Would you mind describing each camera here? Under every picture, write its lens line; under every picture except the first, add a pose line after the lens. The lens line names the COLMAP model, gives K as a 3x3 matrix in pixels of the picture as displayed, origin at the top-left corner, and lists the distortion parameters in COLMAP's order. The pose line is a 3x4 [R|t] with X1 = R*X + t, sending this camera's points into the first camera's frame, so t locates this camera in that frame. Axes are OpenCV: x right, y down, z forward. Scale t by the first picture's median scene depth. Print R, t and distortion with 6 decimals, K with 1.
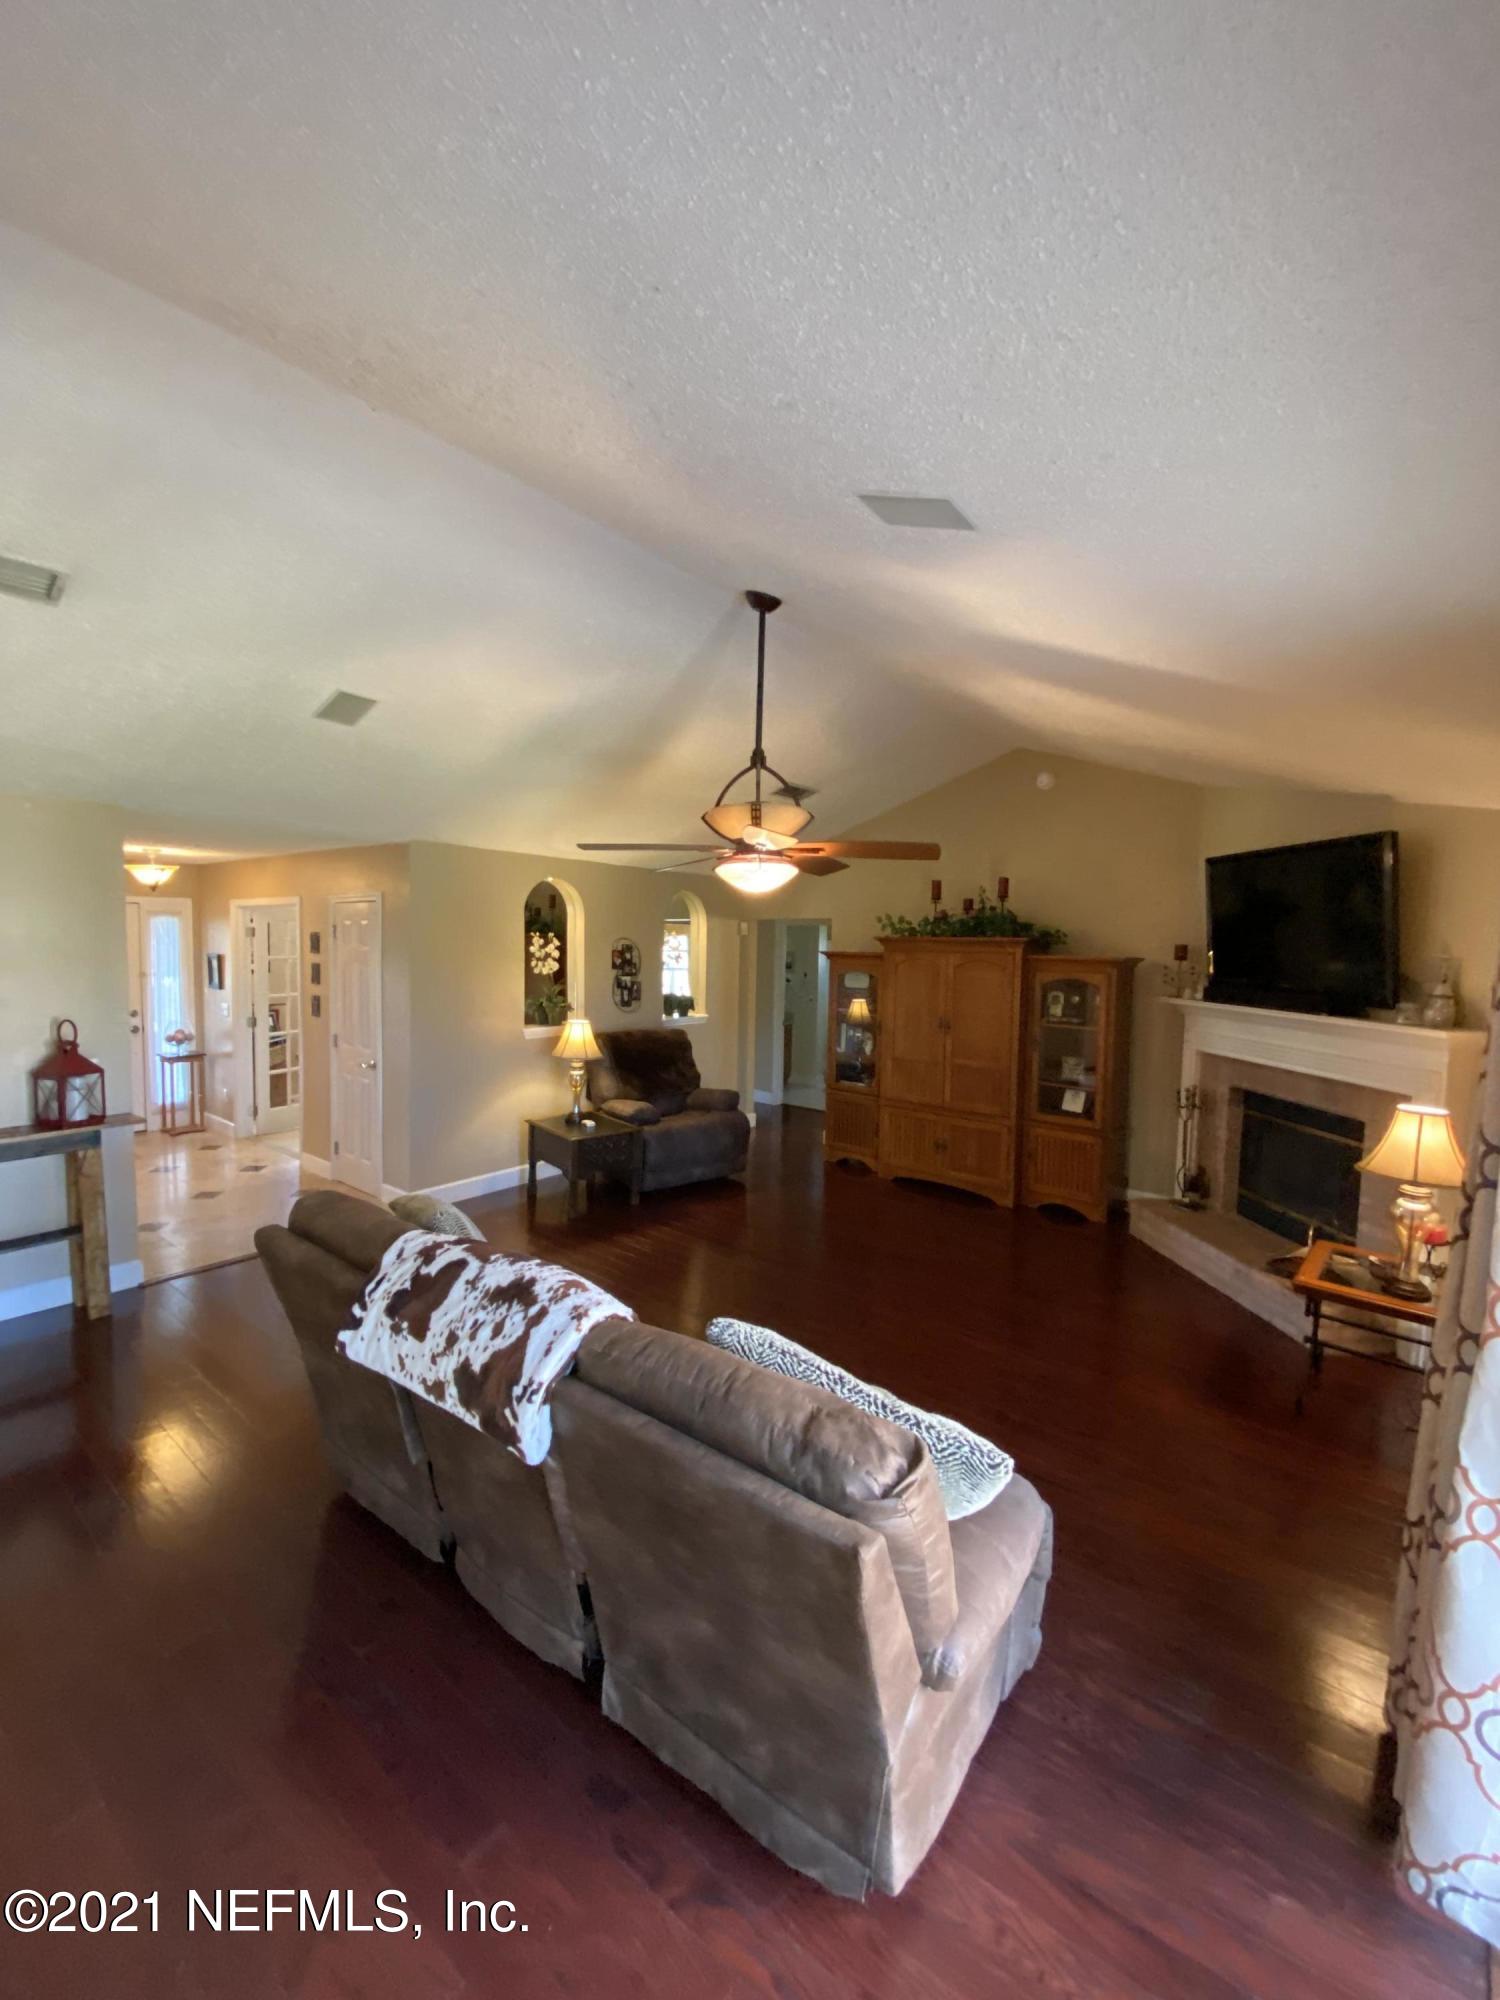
lens RADIAL K [[802.9, 0, 750.0], [0, 802.9, 1000.0], [0, 0, 1]] dist [-0.010479, -0.000053]
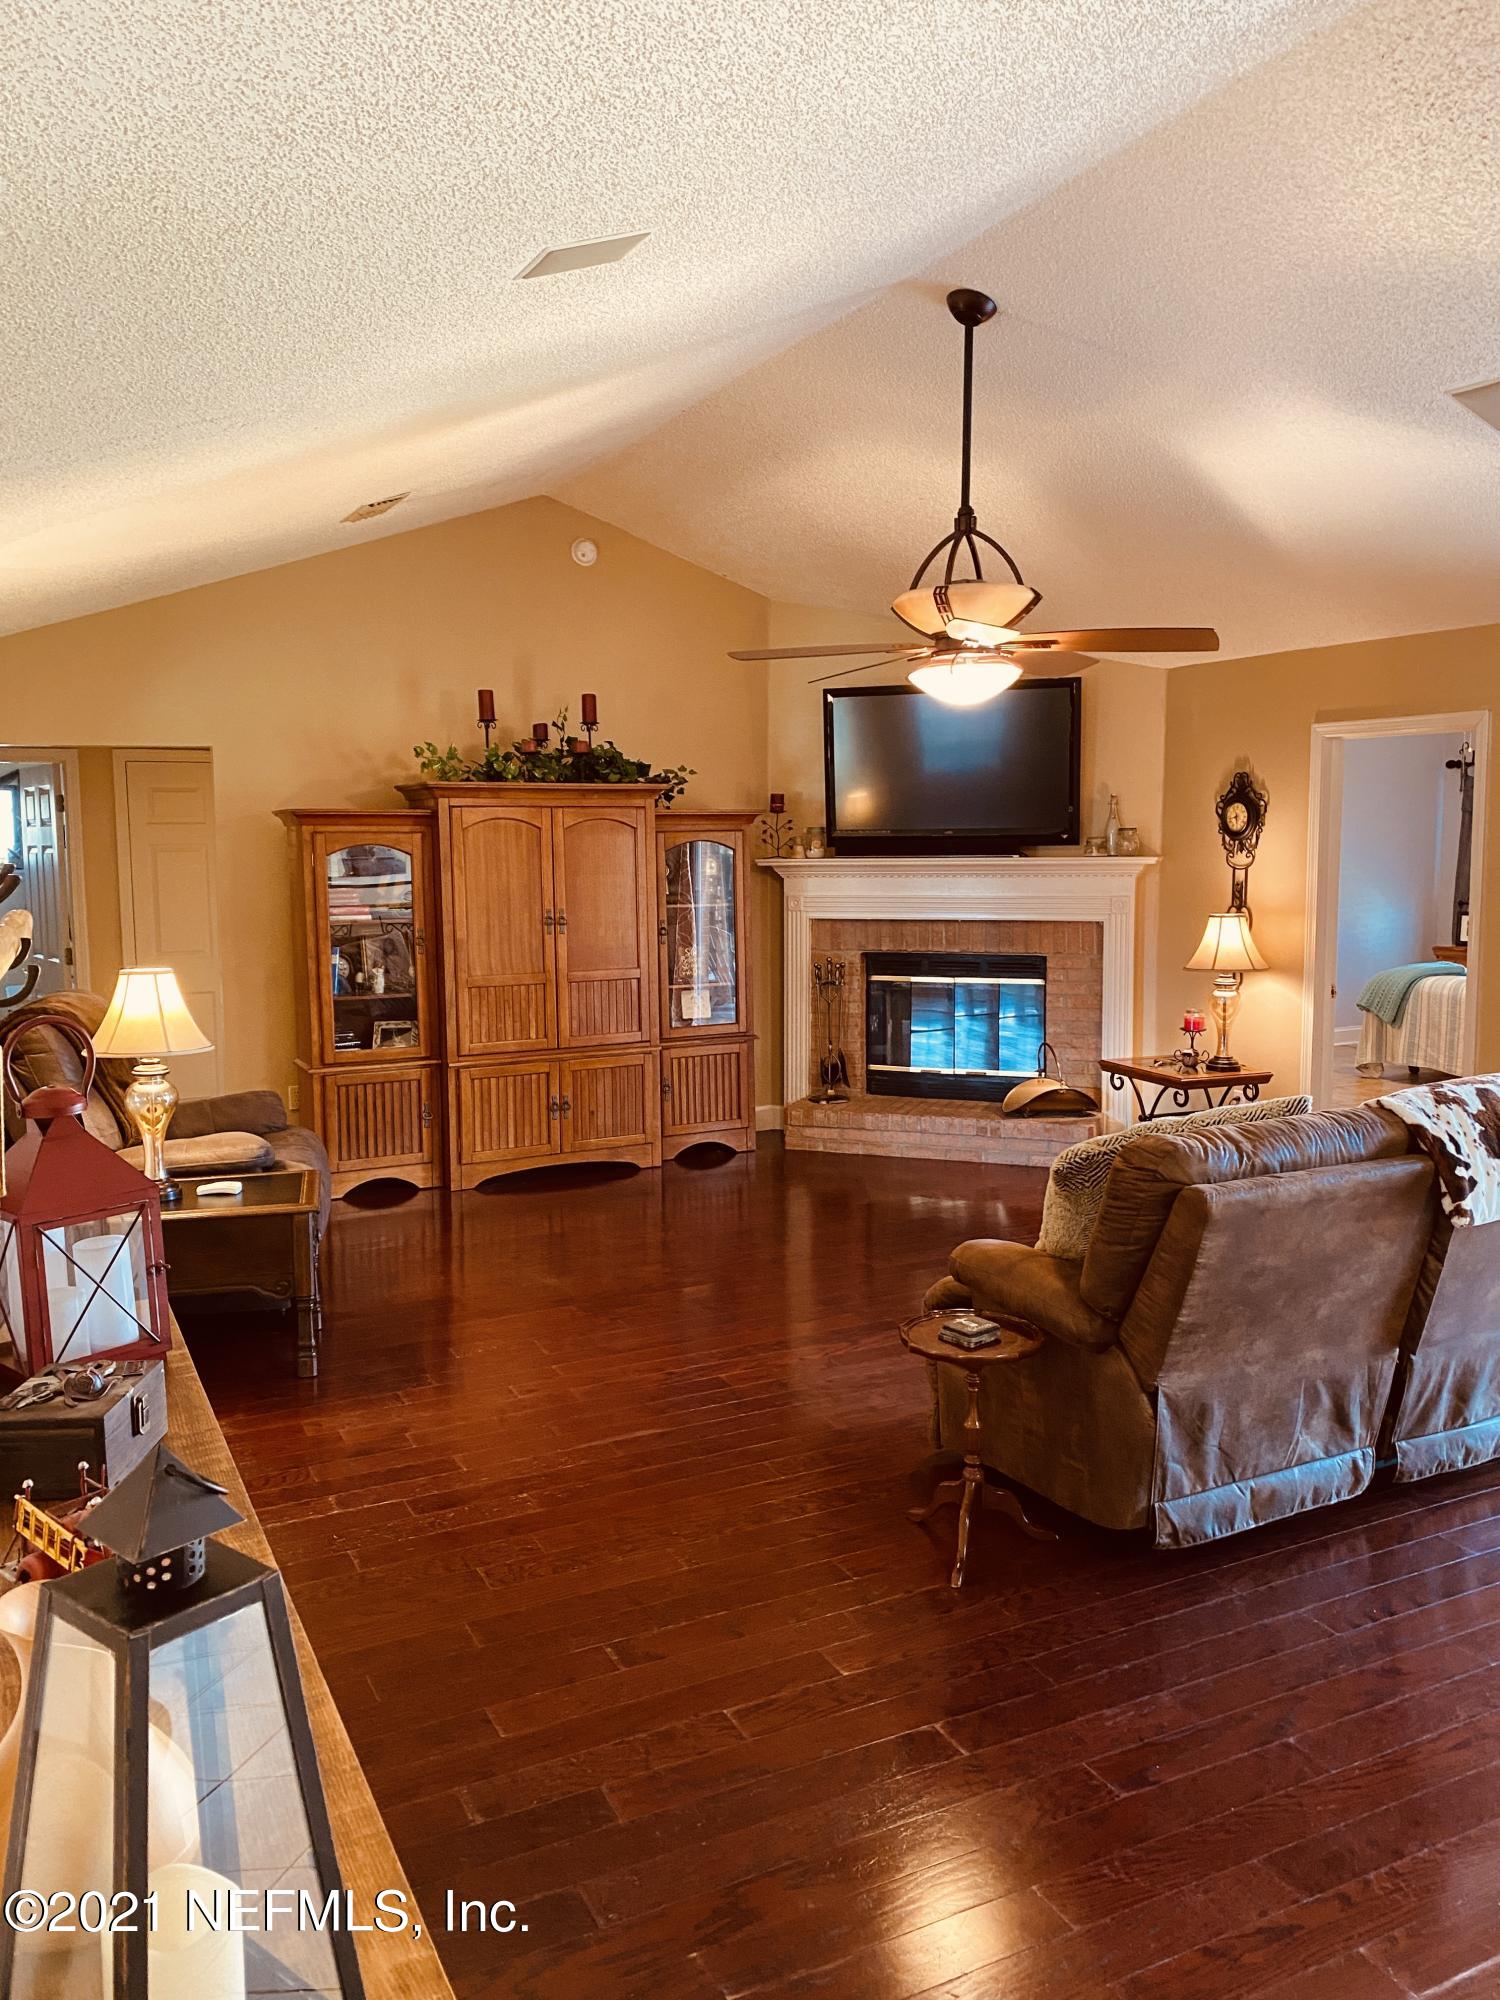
lens RADIAL K [[1523.3, 0, 750.0], [0, 1523.3, 1000.0], [0, 0, 1]] dist [0.043927, -0.004532]
pose [[0.420402, -0.124901, 0.898700, -0.909980], [0.085104, 0.991541, 0.097994, -0.013282], [-0.903338, 0.035286, 0.427475, 0.384255]]
